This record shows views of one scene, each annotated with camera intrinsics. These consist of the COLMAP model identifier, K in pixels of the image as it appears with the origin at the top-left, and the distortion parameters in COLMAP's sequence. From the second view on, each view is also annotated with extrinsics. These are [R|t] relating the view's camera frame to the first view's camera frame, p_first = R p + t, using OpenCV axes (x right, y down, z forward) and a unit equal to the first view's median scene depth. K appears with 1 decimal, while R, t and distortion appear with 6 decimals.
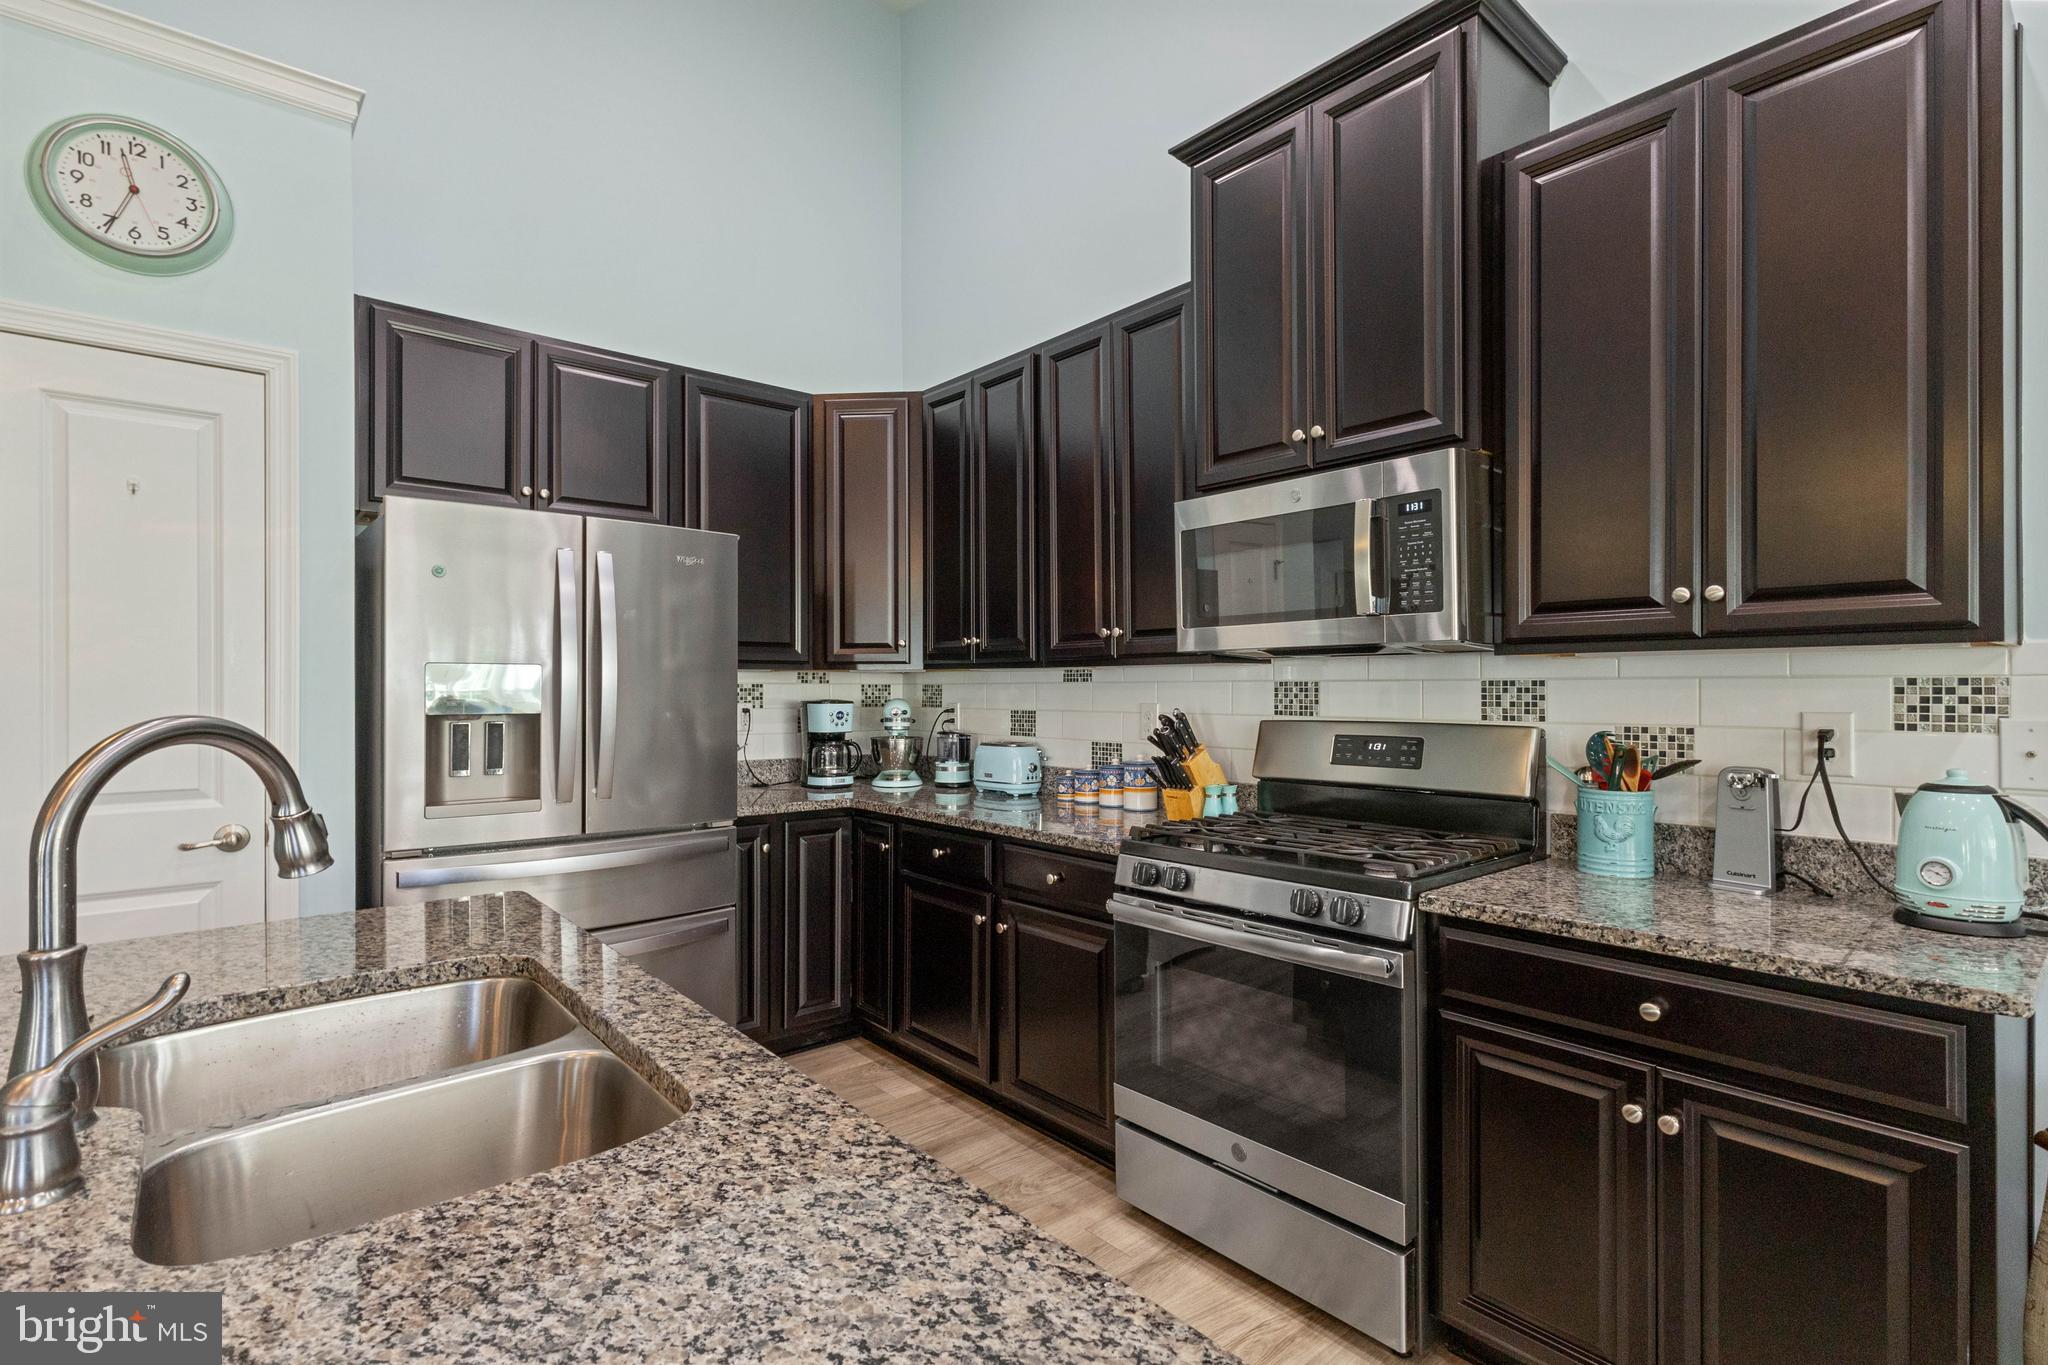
lens RADIAL K [[956.8, 0, 1020.7], [0, 956.8, 687.5], [0, 0, 1]] dist [0.001884, 0.000410]
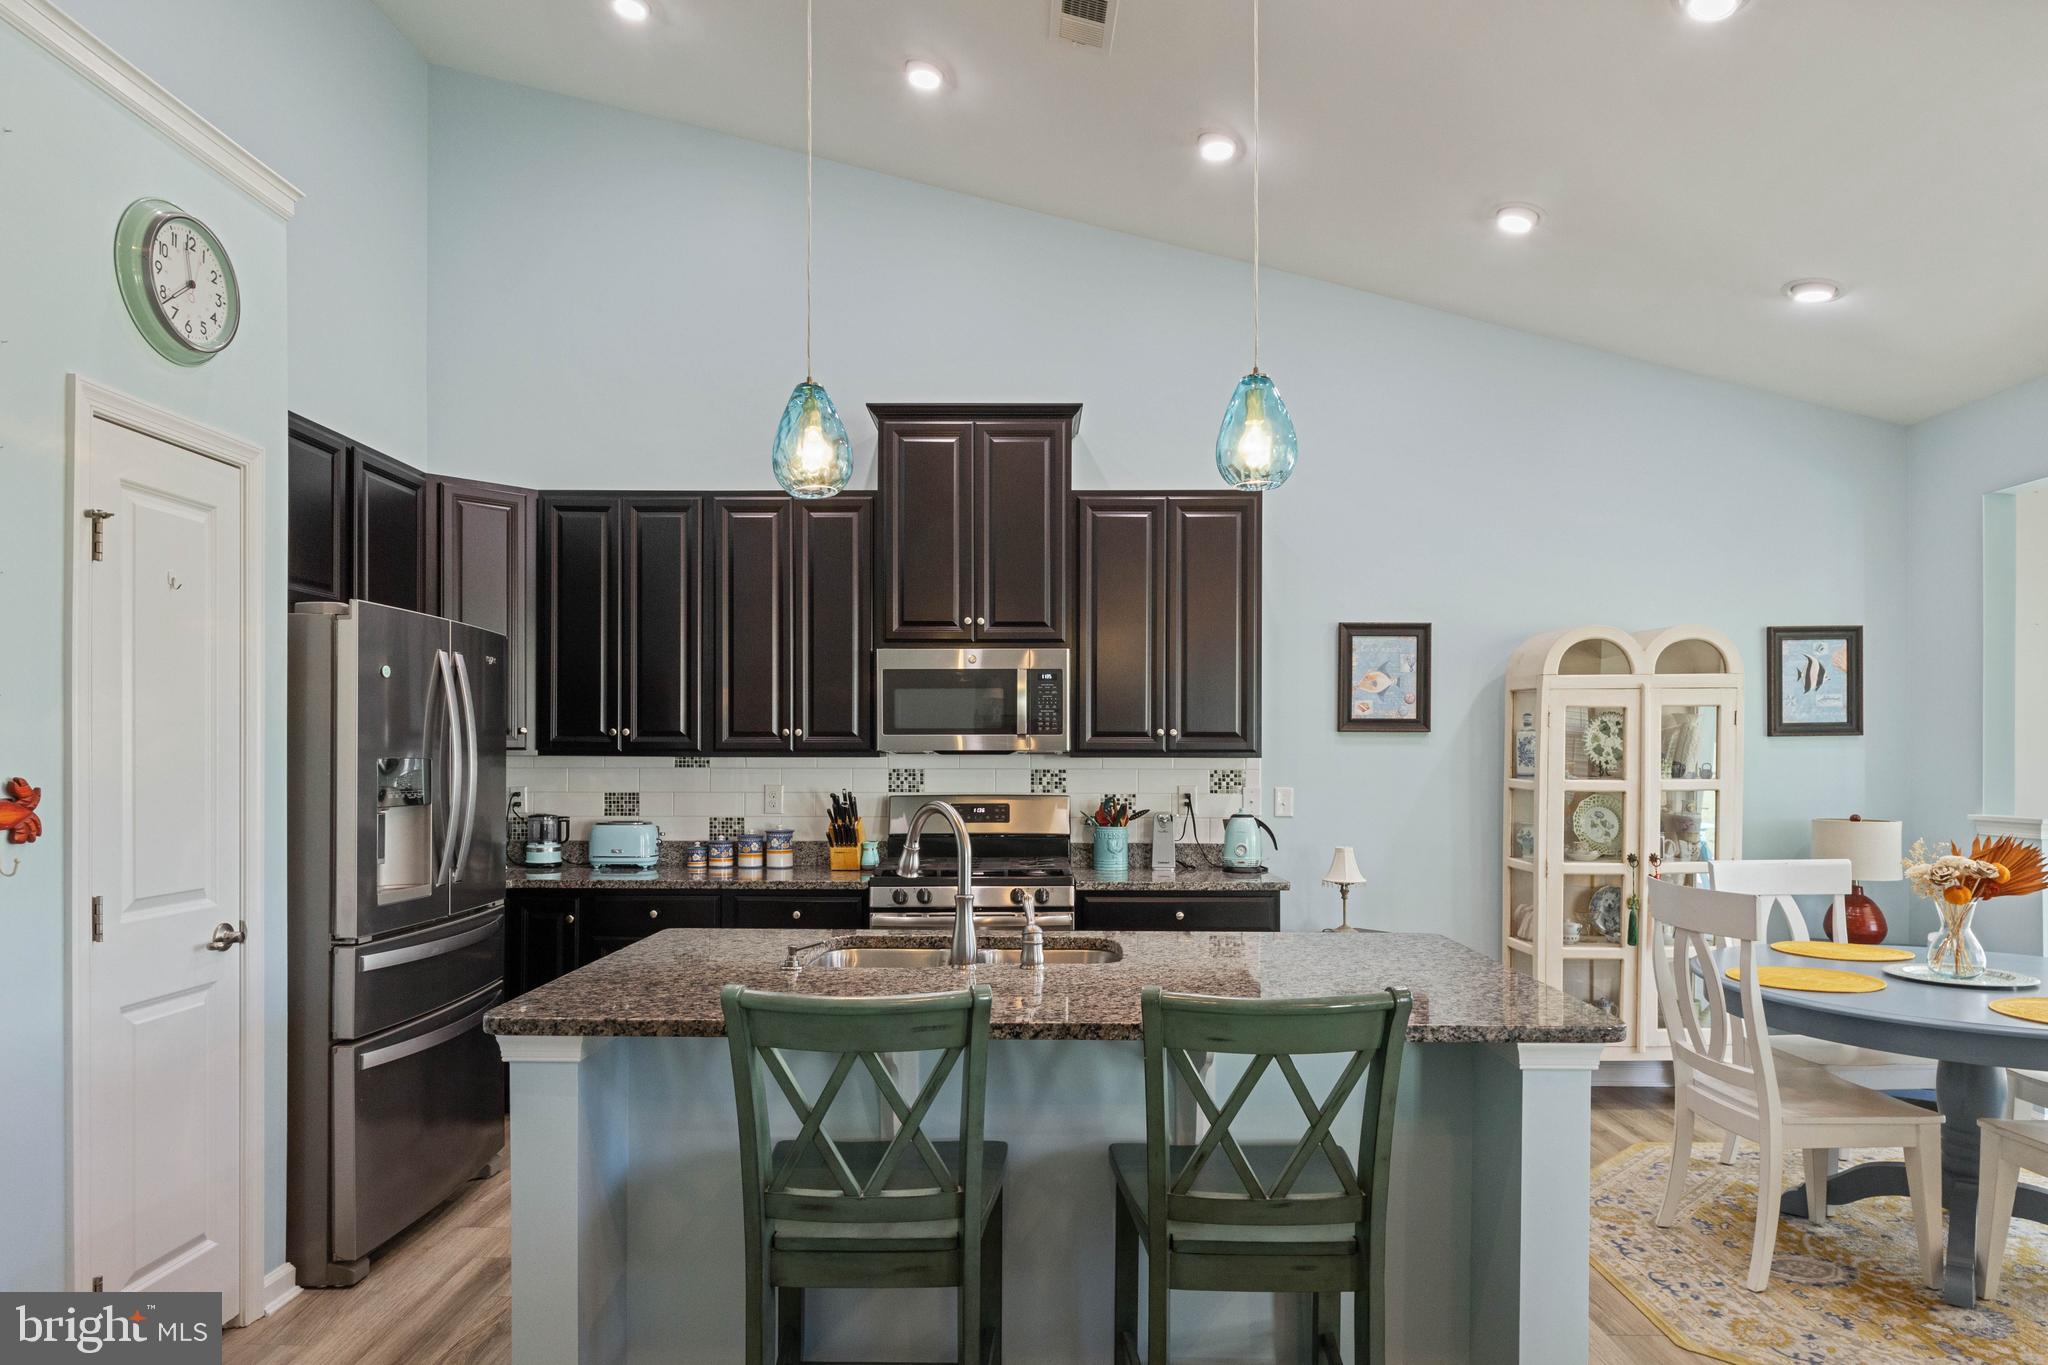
lens RADIAL K [[1219.2, 0, 1023.8], [0, 1219.2, 757.3], [0, 0, 1]] dist [-0.016443, 0.000896]
pose [[0.657046, 0.002099, 0.753847, -1.211895], [-0.004186, 0.999991, 0.000865, -0.032279], [-0.753839, -0.003724, 0.657049, -0.439076]]
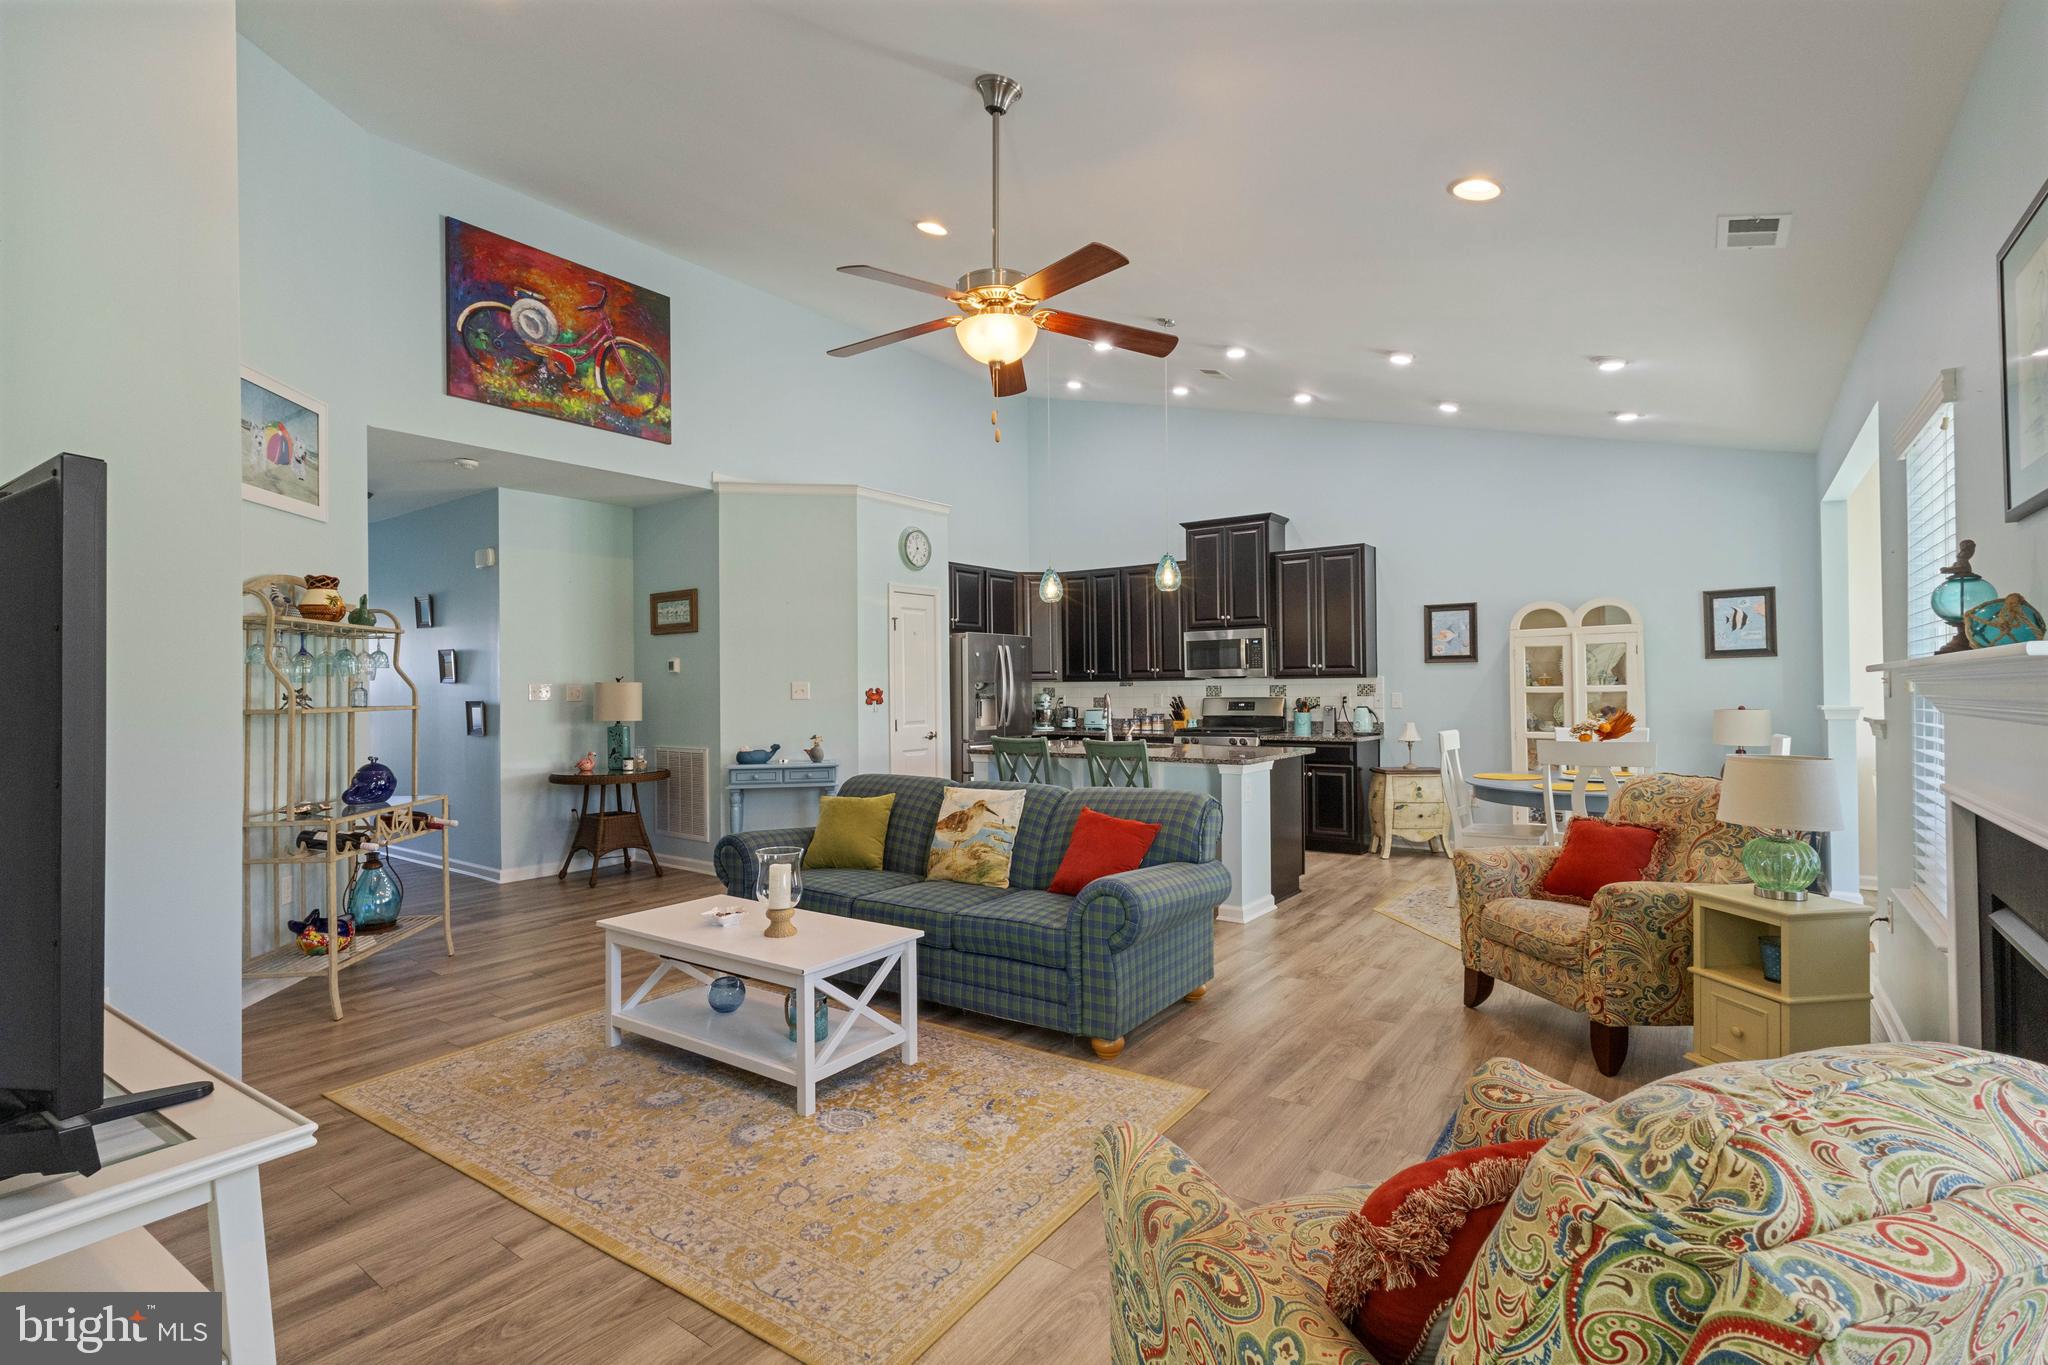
lens RADIAL K [[956.8, 0, 1020.7], [0, 956.8, 687.5], [0, 0, 1]] dist [0.001884, 0.000410]
pose [[0.972442, -0.008880, 0.232977, -1.283430], [0.009252, 0.999957, -0.000504, -0.005992], [-0.232962, 0.002645, 0.972482, -2.309004]]
